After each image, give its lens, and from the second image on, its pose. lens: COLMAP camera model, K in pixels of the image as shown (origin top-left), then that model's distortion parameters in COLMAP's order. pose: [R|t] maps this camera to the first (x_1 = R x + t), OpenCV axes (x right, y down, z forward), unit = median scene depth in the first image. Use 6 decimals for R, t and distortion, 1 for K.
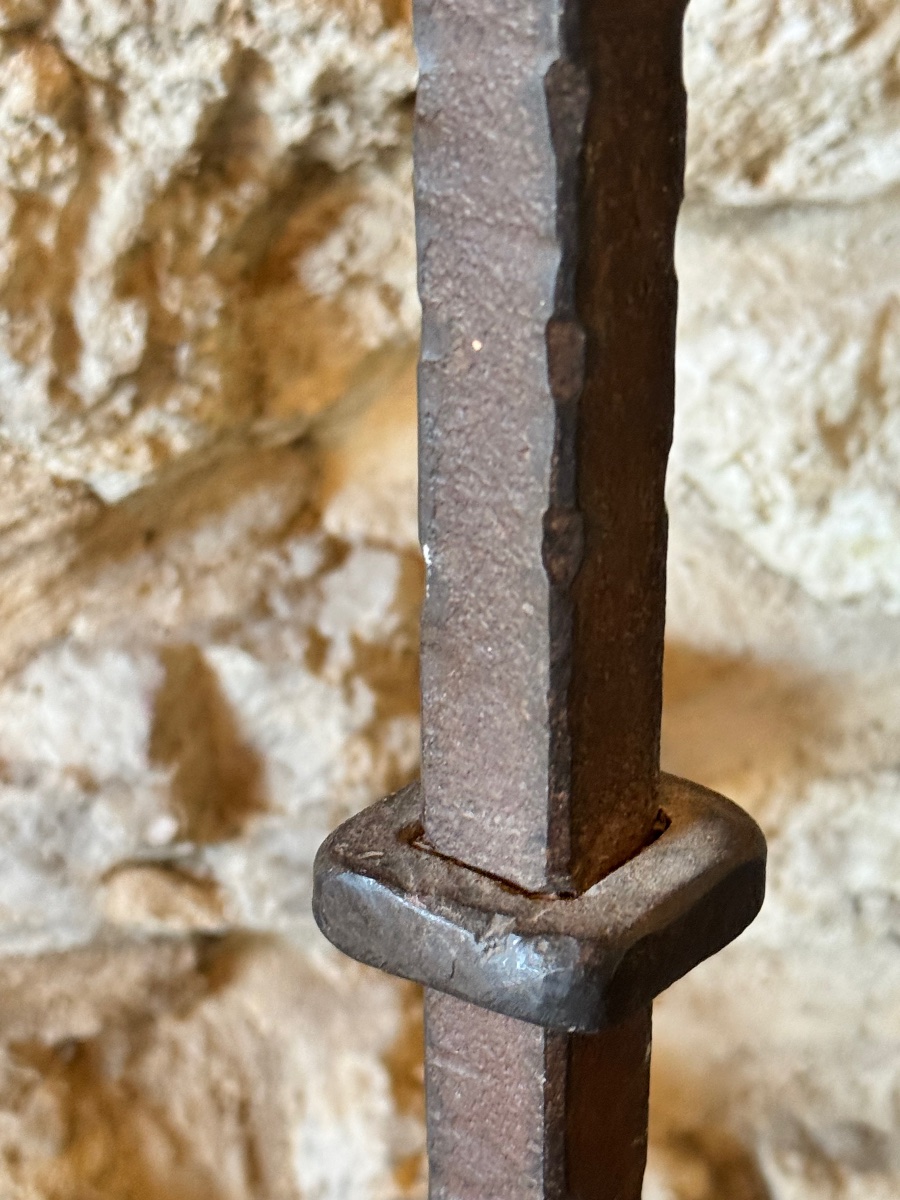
lens RADIAL K [[2684.3, 0, 453.4], [0, 2684.3, 598.7], [0, 0, 1]] dist [0.189303, 0.000000]
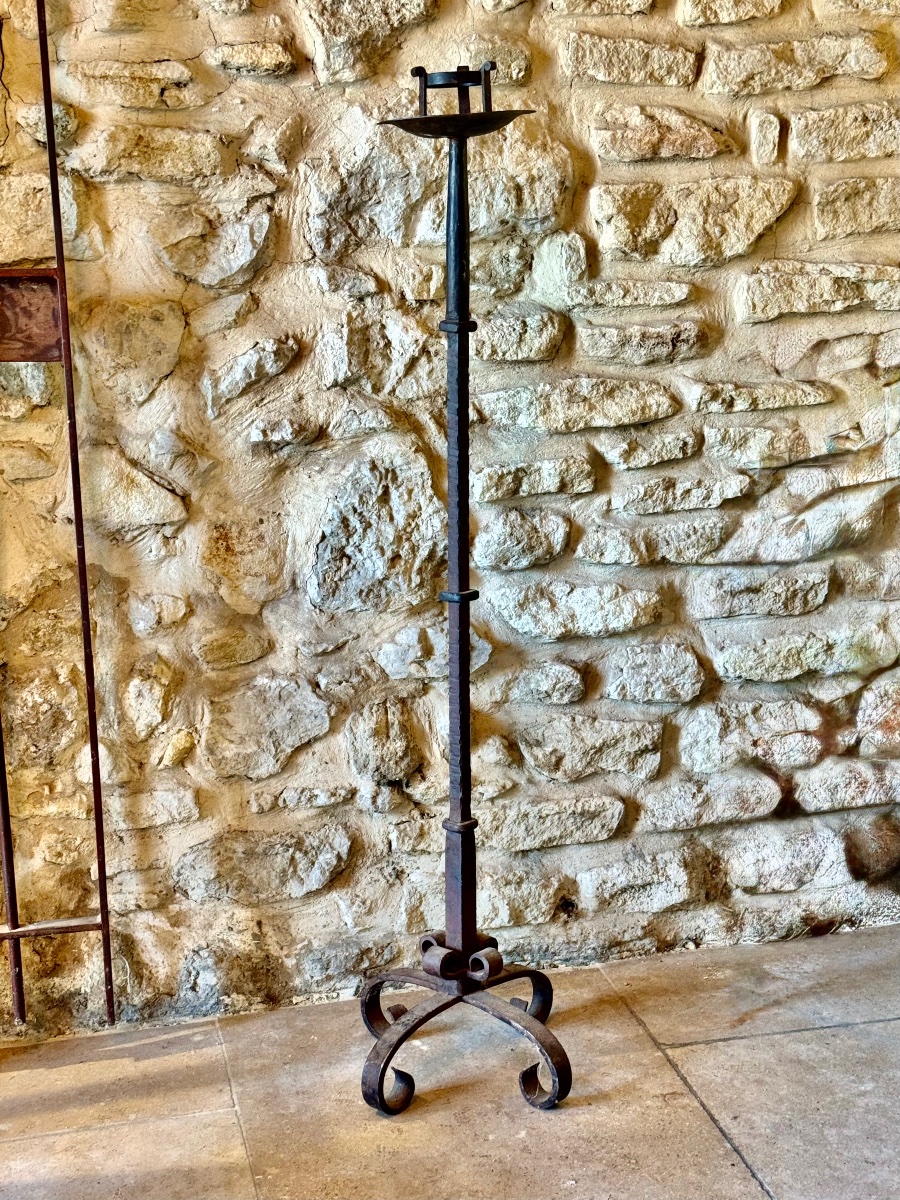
lens RADIAL K [[1694.6, 0, 447.3], [0, 1694.6, 601.7], [0, 0, 1]] dist [0.122689, 0.000000]
pose [[0.997890, 0.012248, -0.063762, 0.237772], [-0.028669, 0.964243, -0.263466, 1.091822], [0.058255, 0.264738, 0.962559, -3.195569]]
